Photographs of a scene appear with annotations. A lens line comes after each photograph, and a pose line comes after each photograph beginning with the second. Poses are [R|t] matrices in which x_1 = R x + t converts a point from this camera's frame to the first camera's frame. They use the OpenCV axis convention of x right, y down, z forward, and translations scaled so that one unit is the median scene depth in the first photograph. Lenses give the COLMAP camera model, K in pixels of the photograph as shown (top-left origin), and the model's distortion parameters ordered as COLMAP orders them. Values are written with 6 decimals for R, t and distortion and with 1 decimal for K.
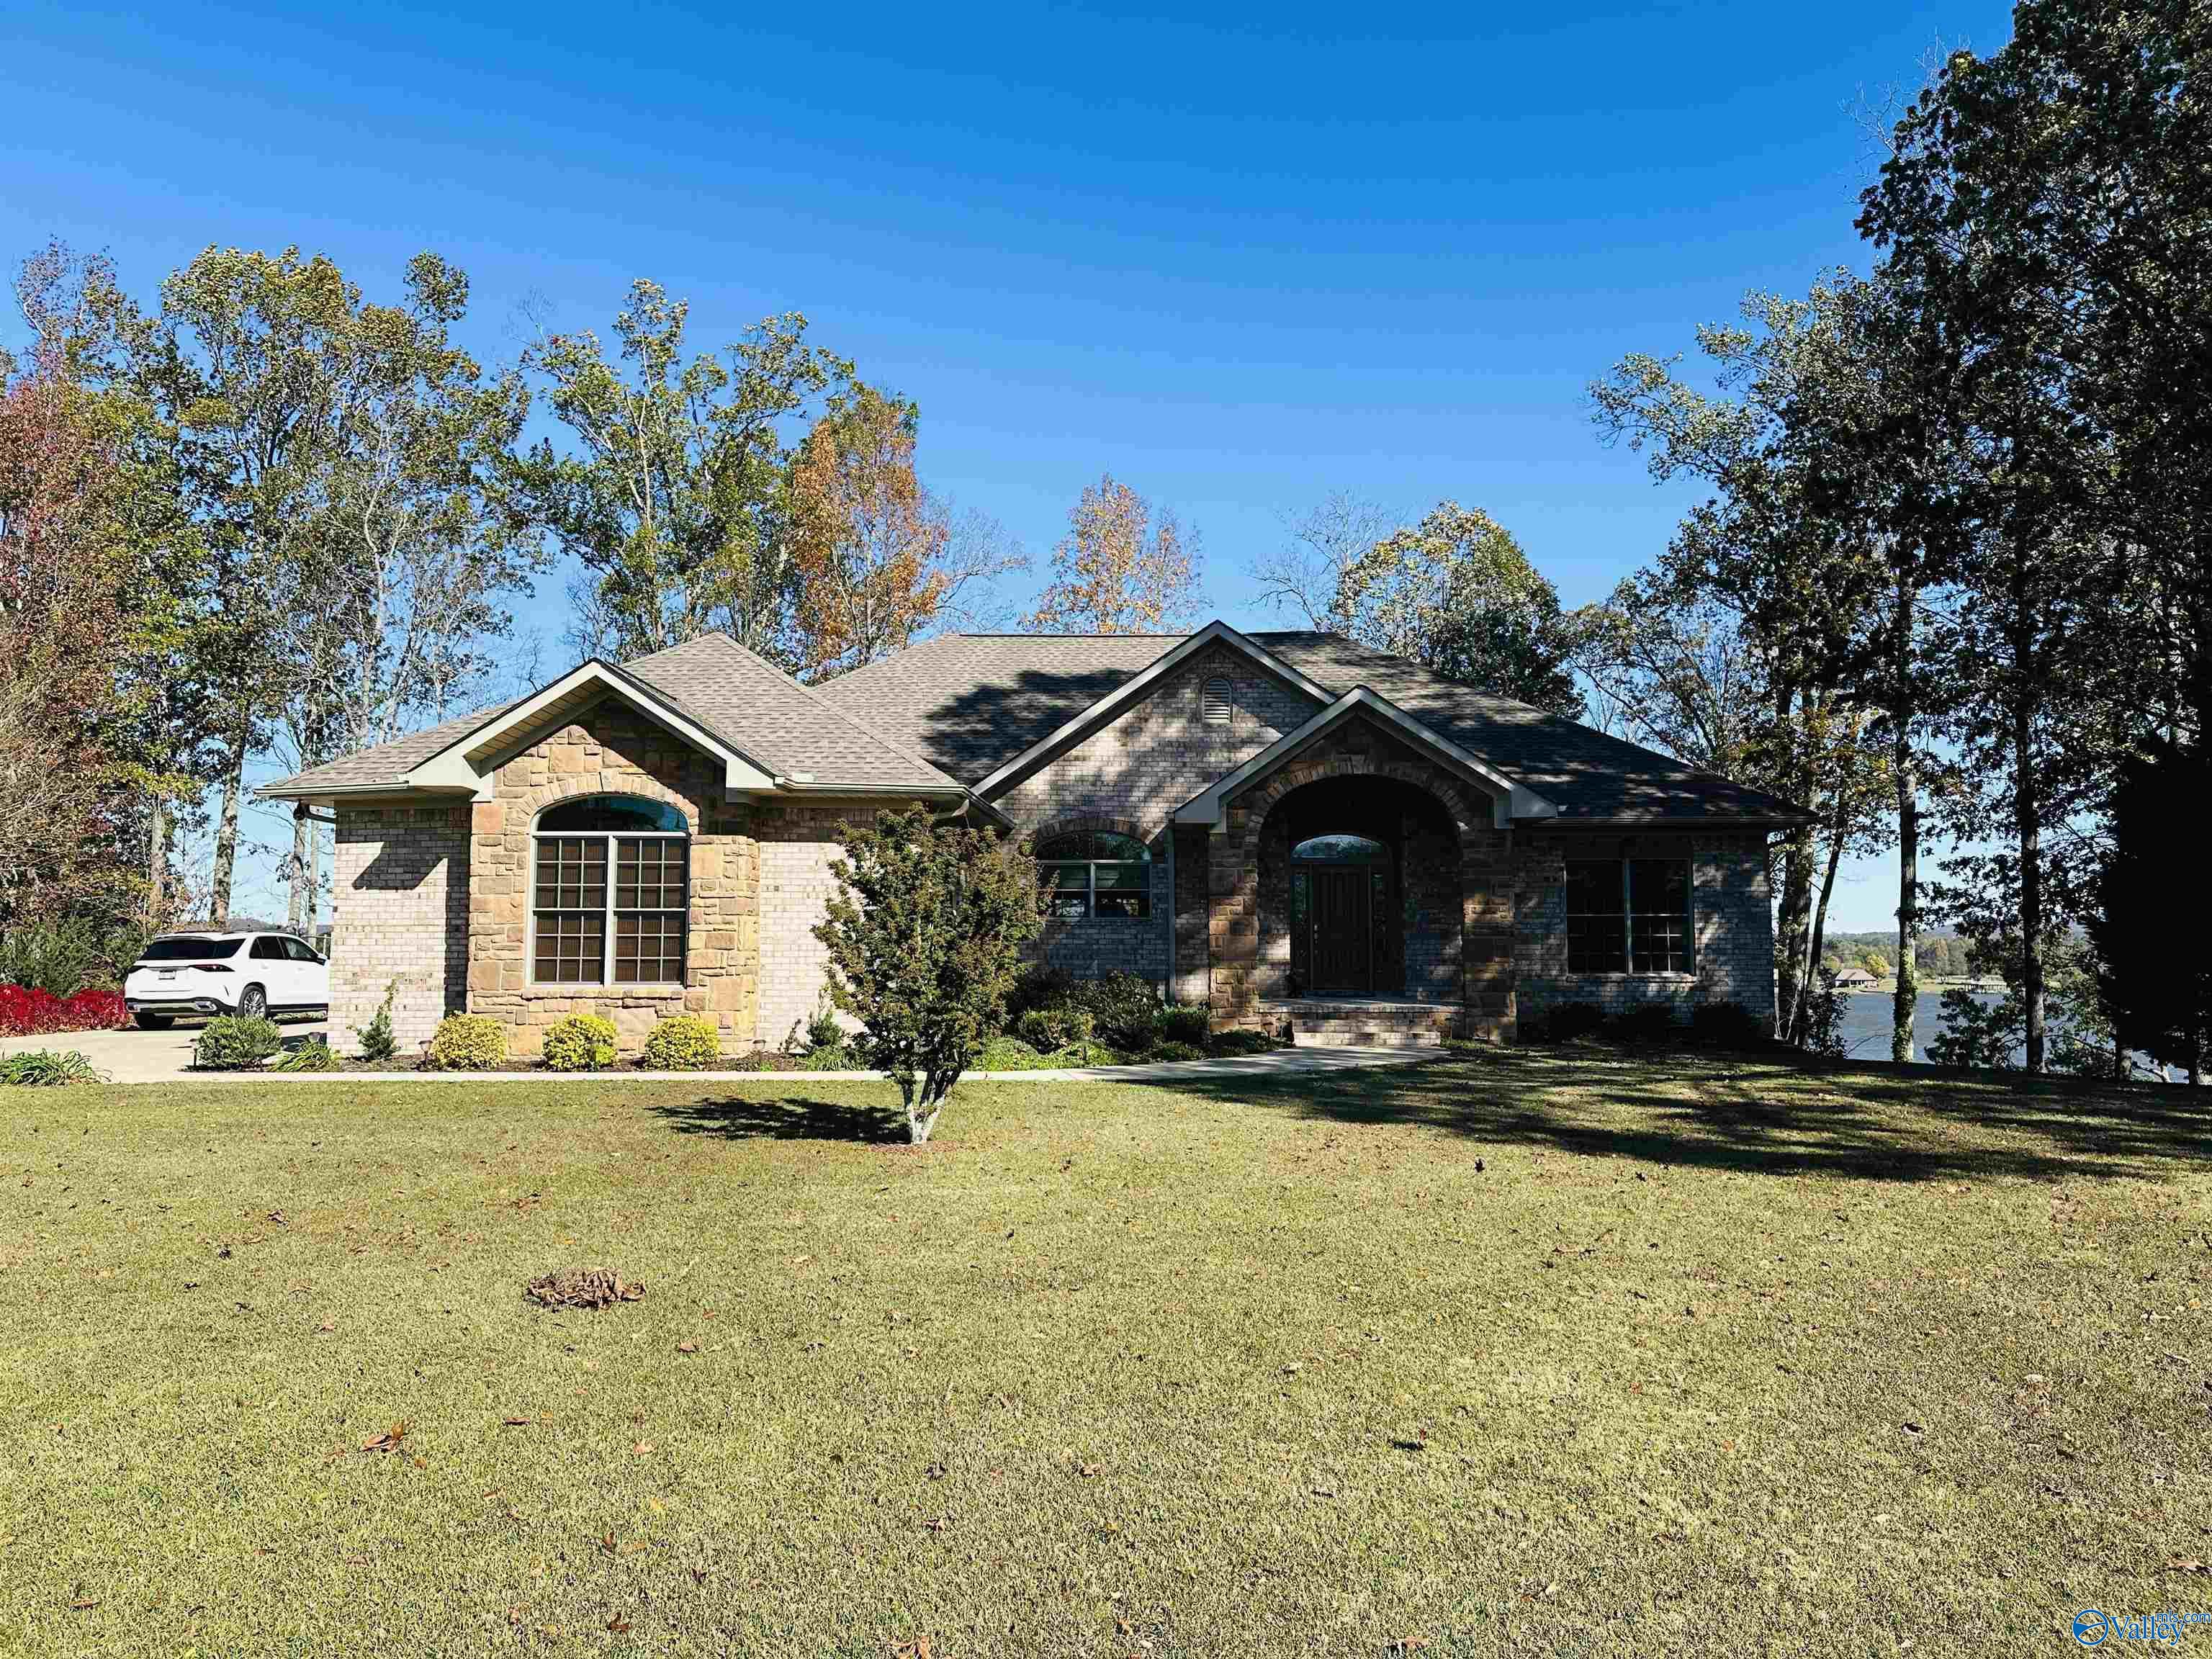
lens RADIAL K [[1549.7, 0, 1105.0], [0, 1549.7, 820.3], [0, 0, 1]] dist [0.010285, -0.000647]
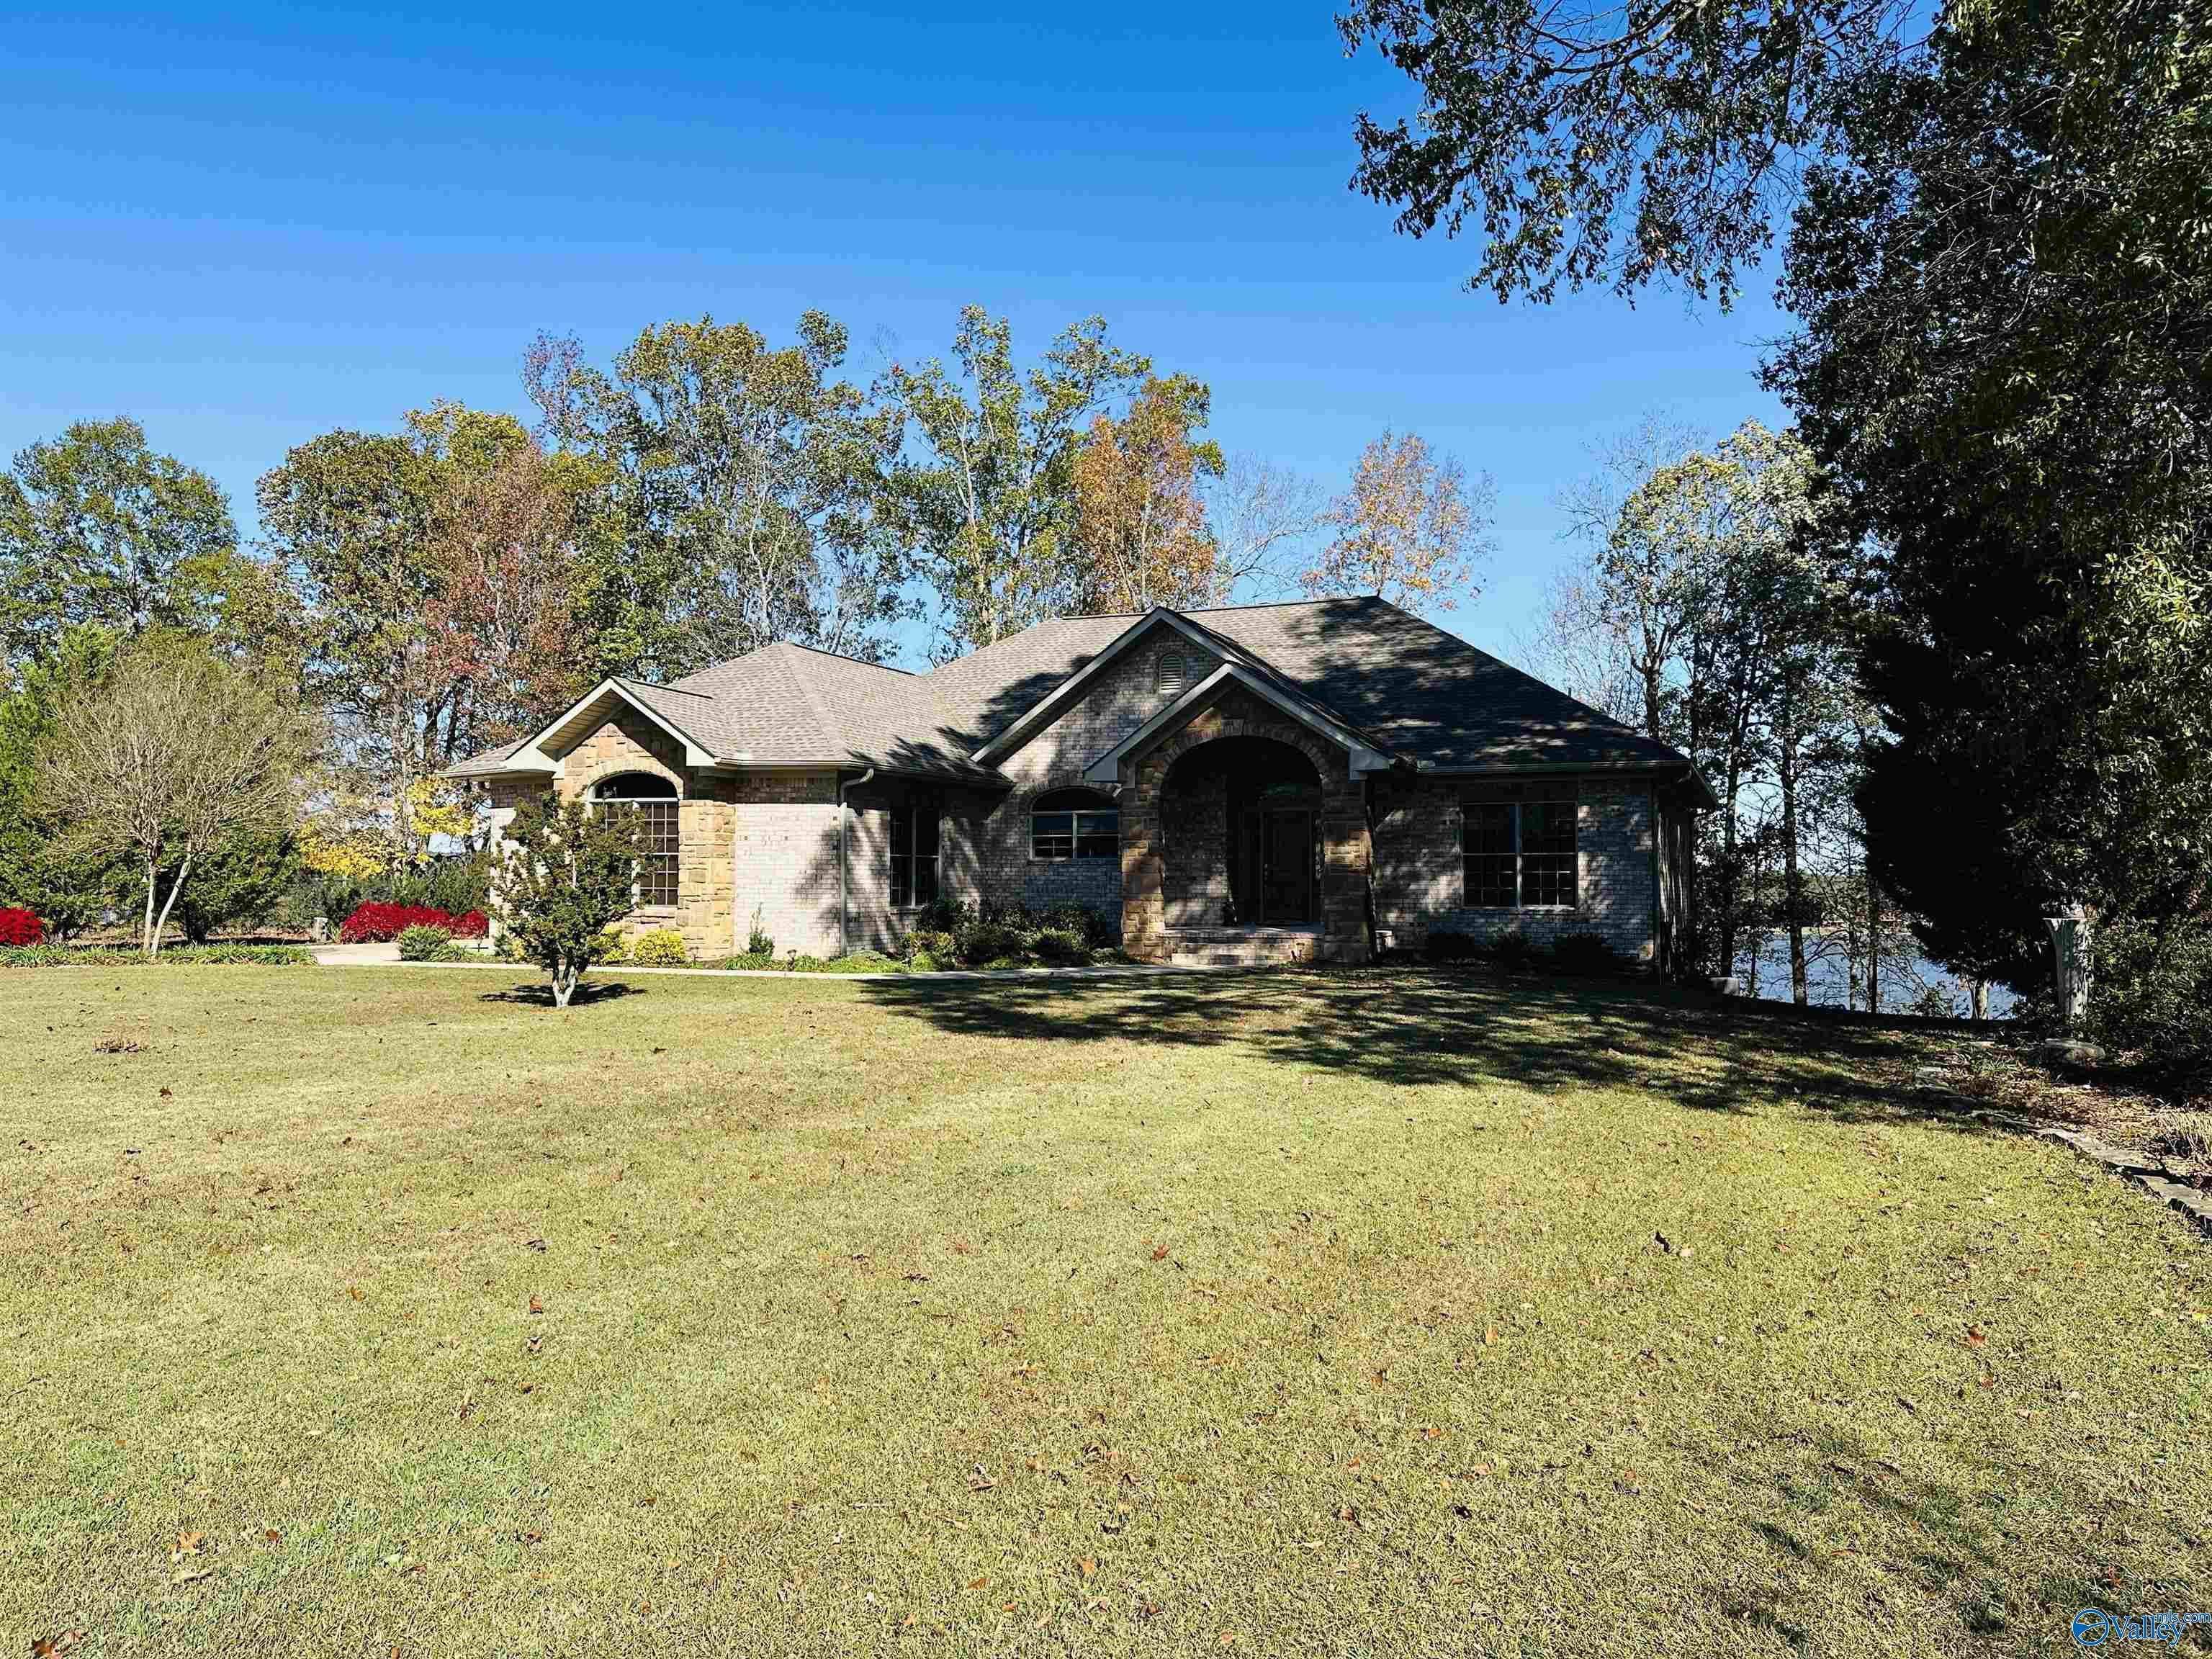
lens RADIAL K [[1549.7, 0, 1108.3], [0, 1549.7, 838.5], [0, 0, 1]] dist [0.010285, -0.000647]
pose [[0.925357, -0.006271, -0.379046, 0.609114], [0.026268, 0.998521, 0.047608, -0.012040], [0.378186, -0.054011, 0.924153, -0.135466]]
